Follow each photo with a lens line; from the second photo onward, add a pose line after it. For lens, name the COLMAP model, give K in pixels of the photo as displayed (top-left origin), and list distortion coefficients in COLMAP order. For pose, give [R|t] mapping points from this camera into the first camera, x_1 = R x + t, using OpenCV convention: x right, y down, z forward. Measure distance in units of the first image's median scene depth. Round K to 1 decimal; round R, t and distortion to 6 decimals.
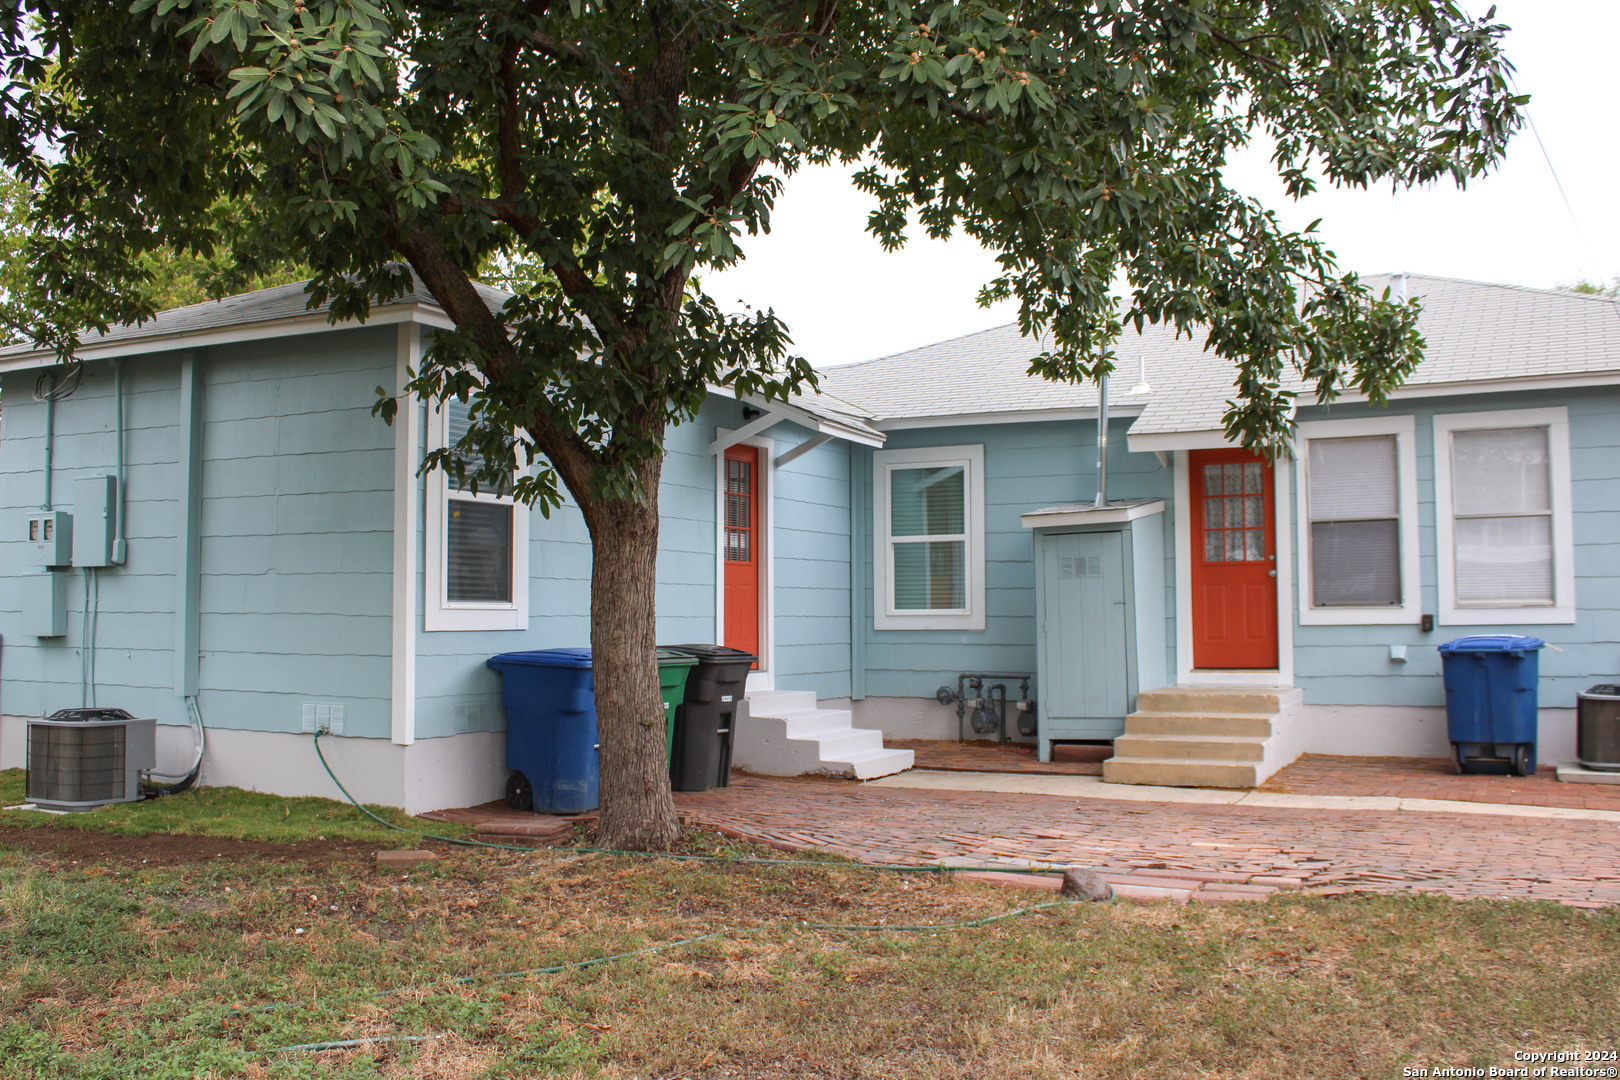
lens RADIAL K [[1566.2, 0, 810.0], [0, 1566.2, 540.0], [0, 0, 1]] dist [-0.135416, 0.117638]
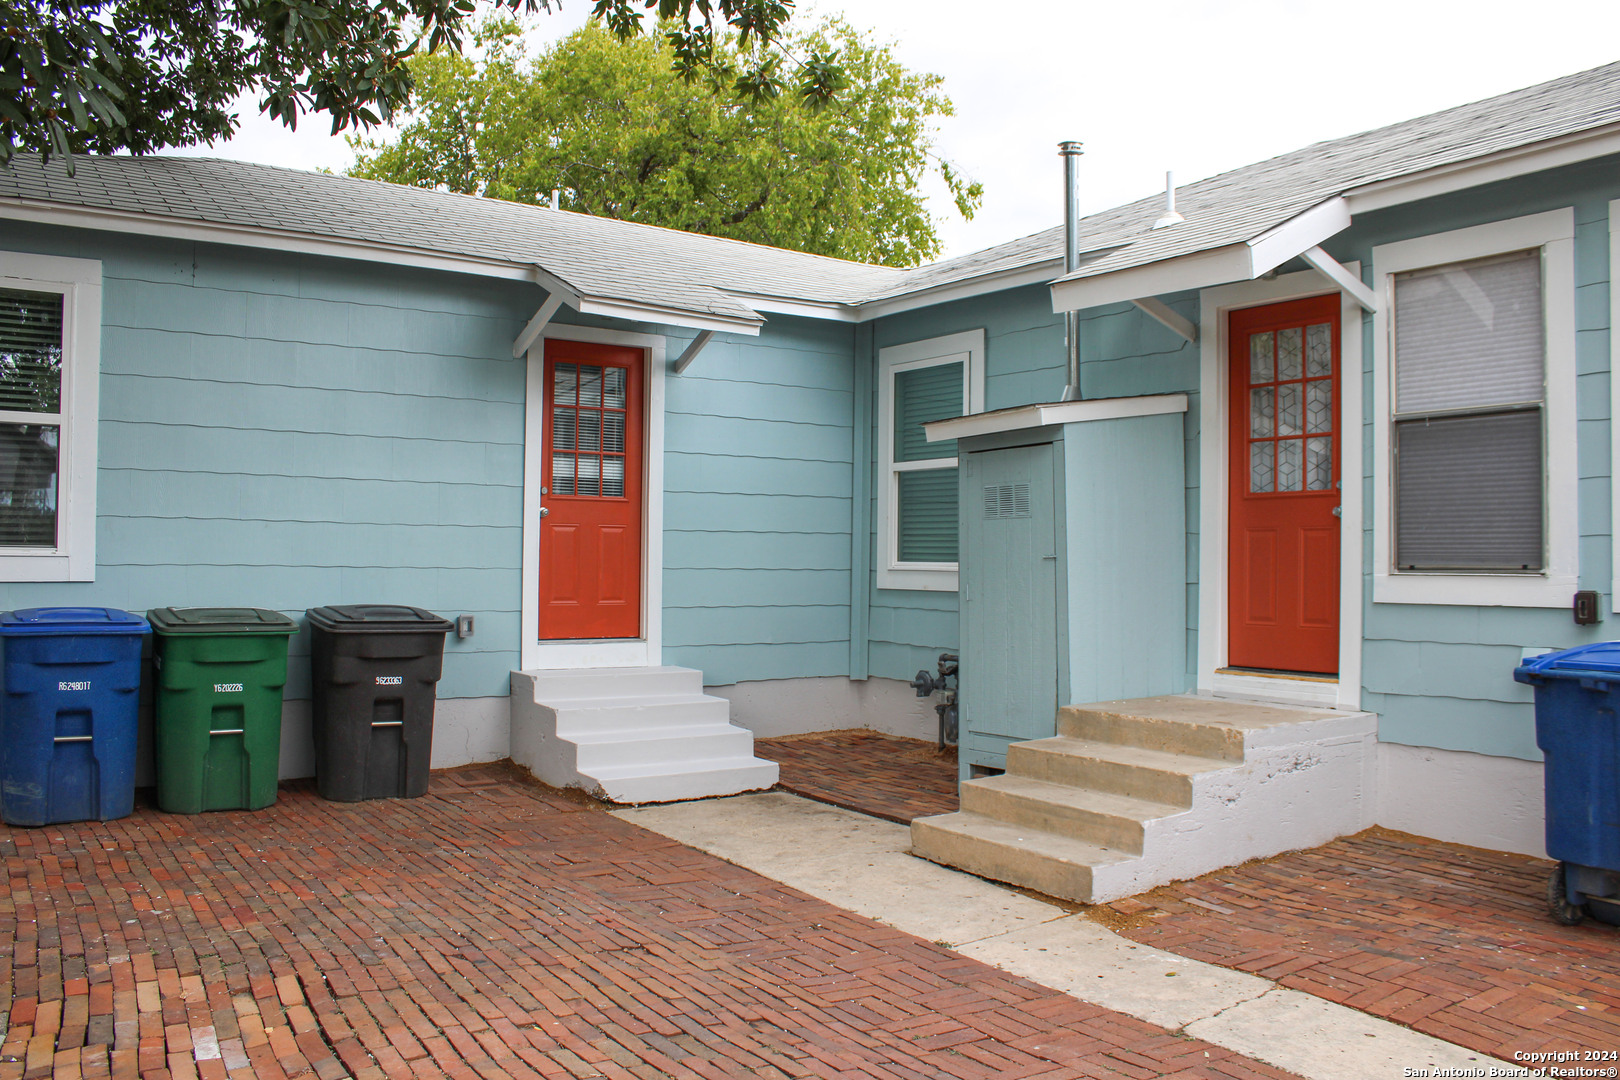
lens RADIAL K [[1340.4, 0, 810.0], [0, 1340.4, 540.0], [0, 0, 1]] dist [-0.160943, 0.120408]
pose [[0.877408, 0.007862, -0.479681, 0.365739], [0.009311, 0.999398, 0.033410, 0.014123], [0.479655, -0.033780, 0.876807, 0.481723]]
